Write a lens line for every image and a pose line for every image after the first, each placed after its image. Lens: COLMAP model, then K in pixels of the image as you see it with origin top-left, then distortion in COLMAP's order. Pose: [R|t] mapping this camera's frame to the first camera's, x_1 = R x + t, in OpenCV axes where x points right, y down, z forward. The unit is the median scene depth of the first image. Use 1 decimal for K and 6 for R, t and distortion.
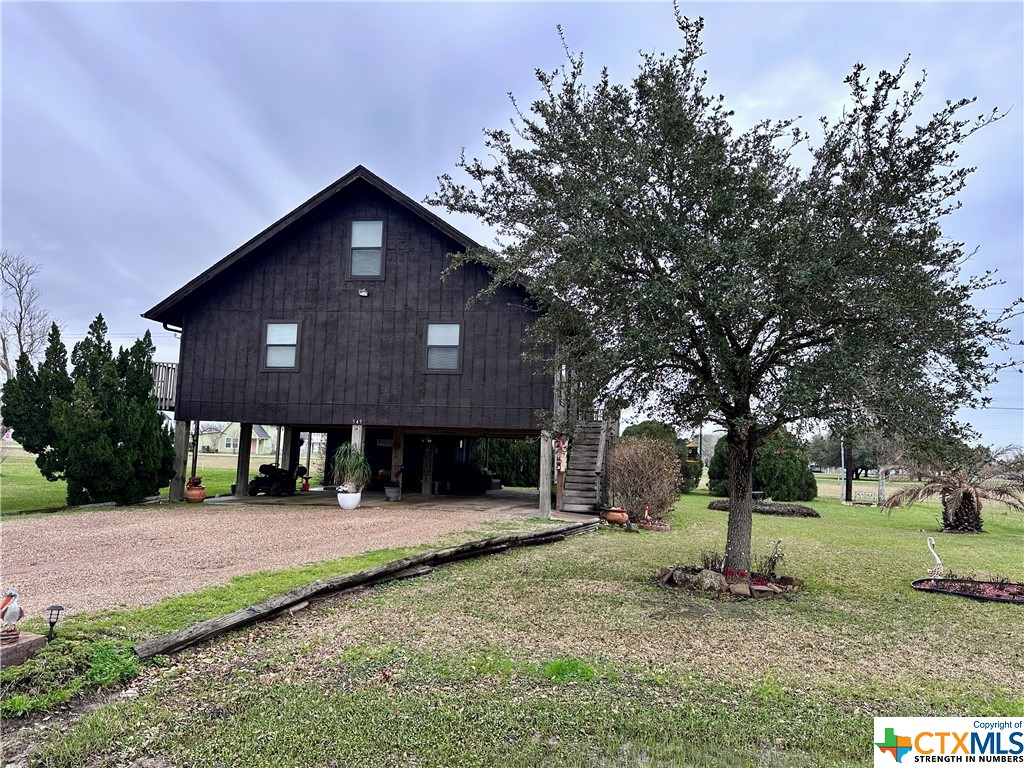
lens RADIAL K [[707.6, 0, 544.4], [0, 707.6, 388.2], [0, 0, 1]] dist [0.043915, -0.073305]
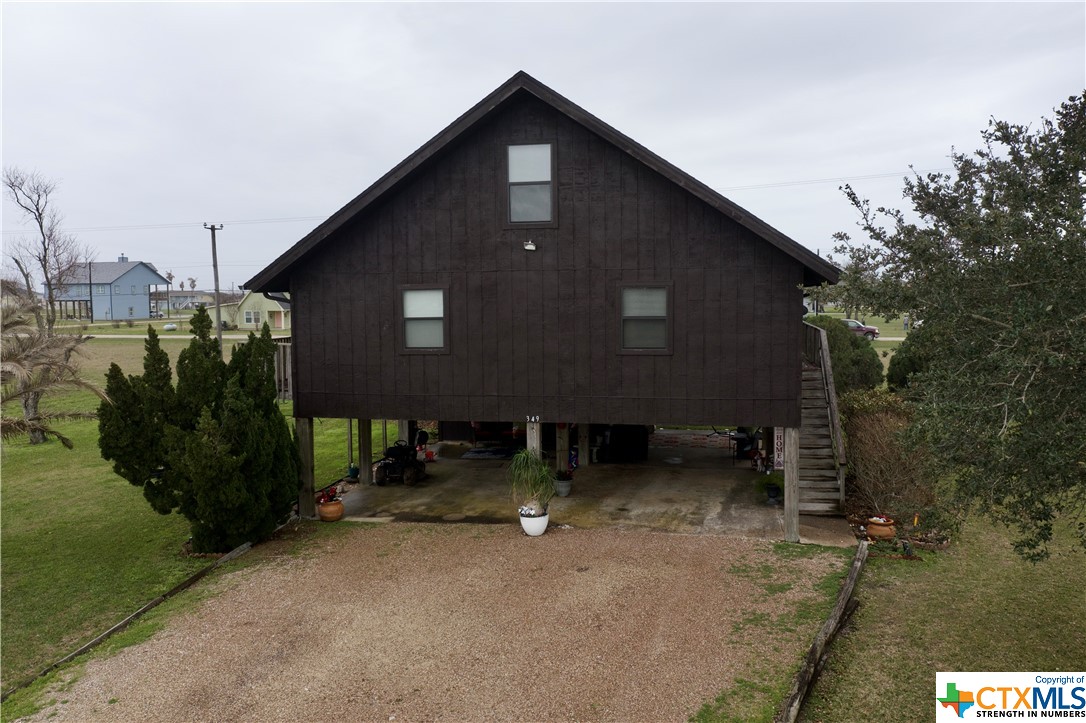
lens RADIAL K [[863.8, 0, 543.9], [0, 863.8, 357.9], [0, 0, 1]] dist [0.004087, -0.009088]
pose [[0.997201, -0.035948, -0.065555, -0.186055], [0.046695, 0.984237, 0.170576, -0.172337], [0.058390, -0.173160, 0.983161, 0.098090]]
